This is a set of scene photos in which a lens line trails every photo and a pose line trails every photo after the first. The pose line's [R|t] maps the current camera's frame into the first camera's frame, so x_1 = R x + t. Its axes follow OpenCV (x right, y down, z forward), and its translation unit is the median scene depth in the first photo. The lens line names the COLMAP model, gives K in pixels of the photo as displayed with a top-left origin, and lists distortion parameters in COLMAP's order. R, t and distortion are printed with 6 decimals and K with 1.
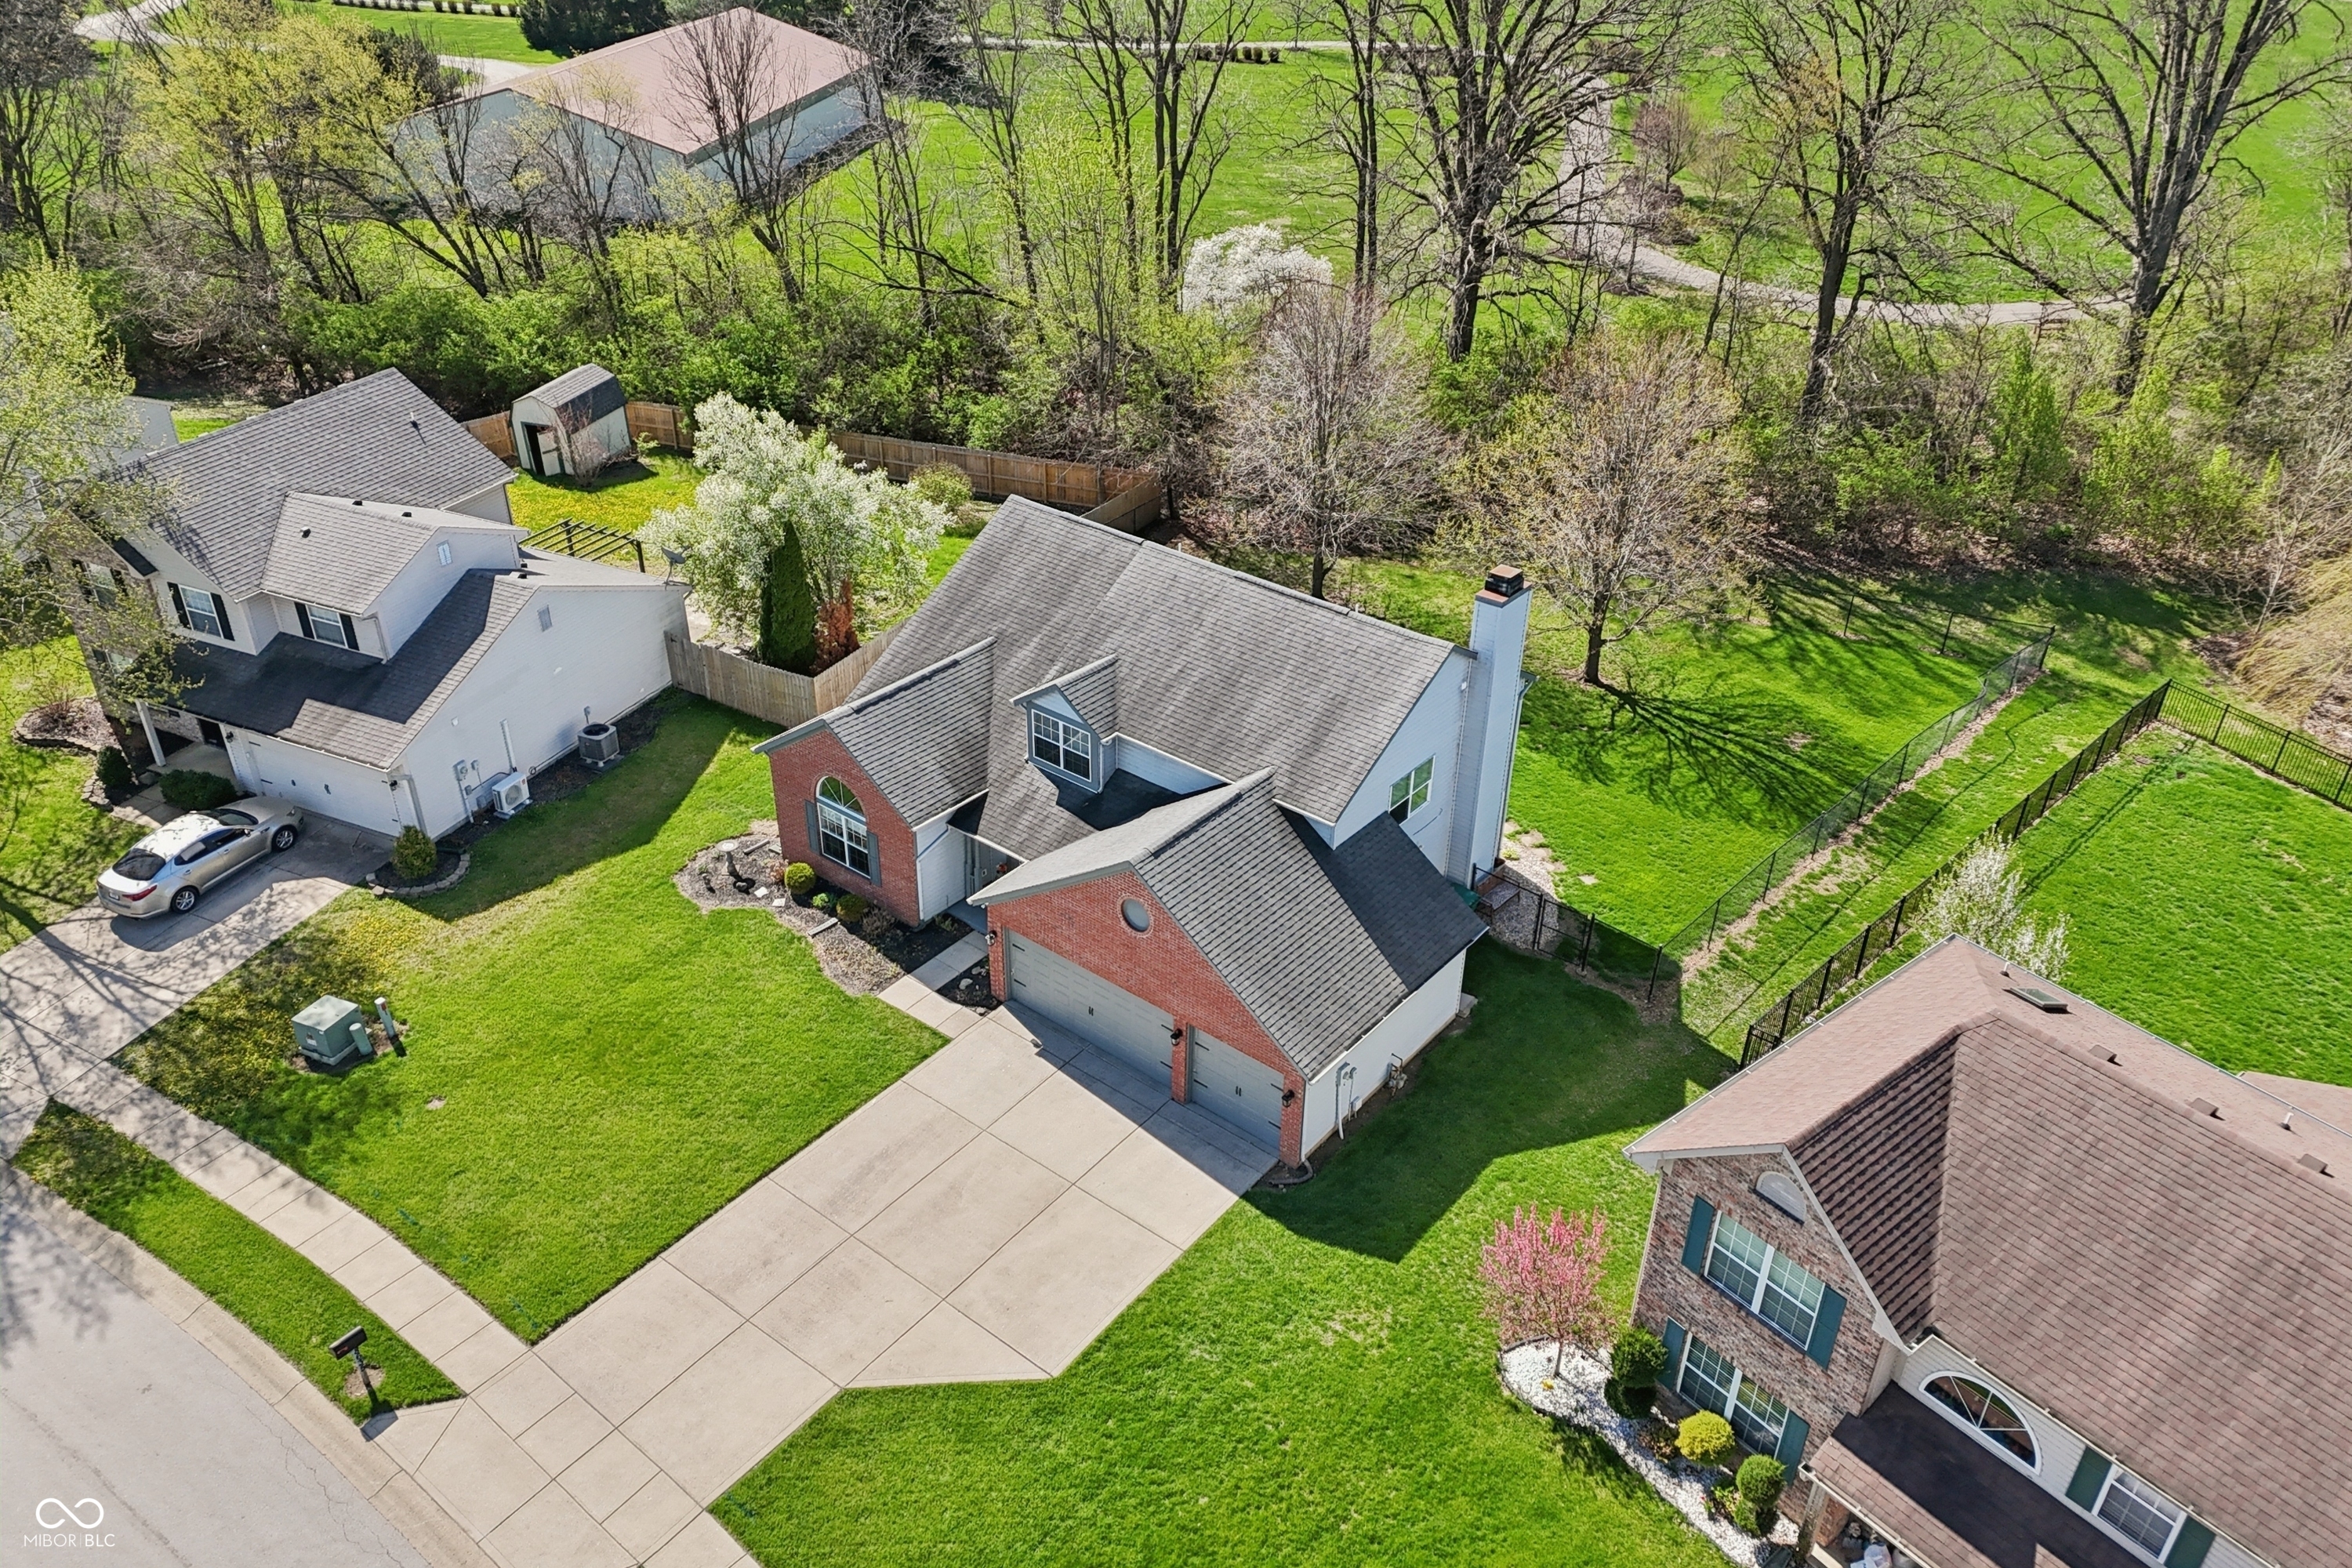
lens RADIAL K [[1725.2, 0, 1176.0], [0, 1725.2, 784.0], [0, 0, 1]] dist [0.096529, -0.093406]
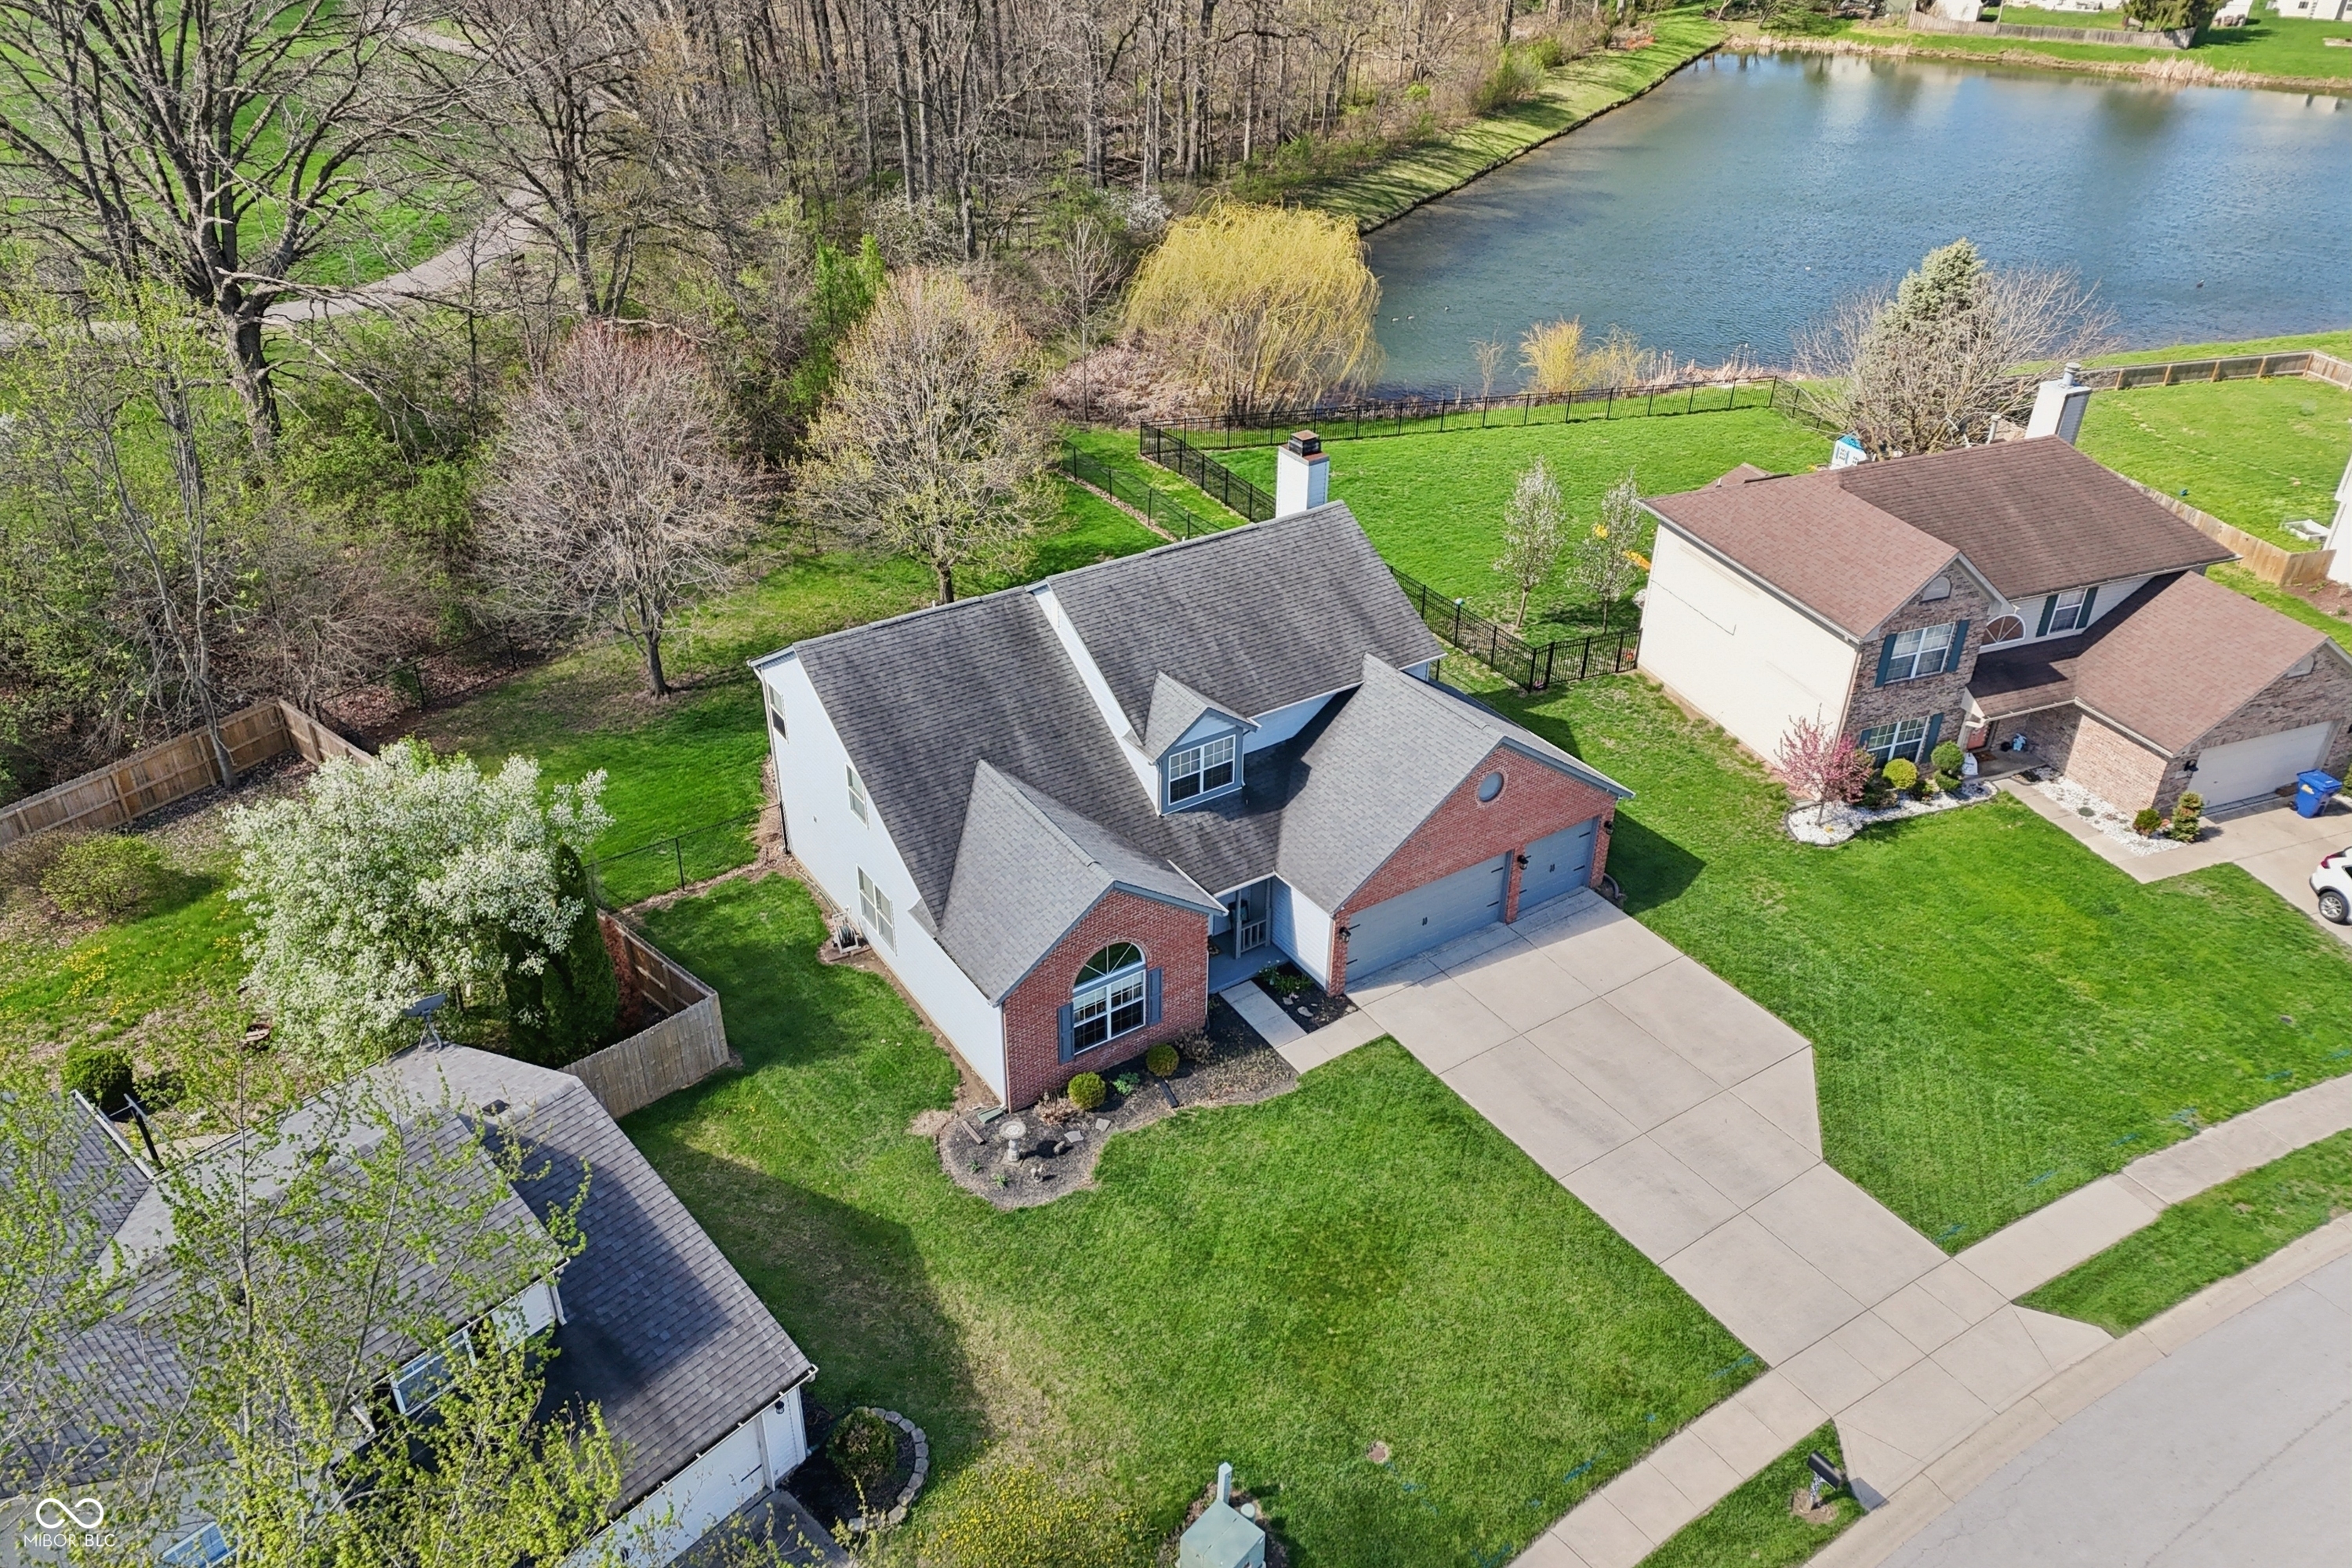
lens RADIAL K [[1718.3, 0, 1172.9], [0, 1718.3, 782.4], [0, 0, 1]] dist [0.092789, -0.090788]
pose [[0.296504, -0.508266, 0.808549, -0.902098], [0.490712, 0.807394, 0.327591, -0.359677], [-0.819321, 0.299633, 0.488808, 0.568804]]
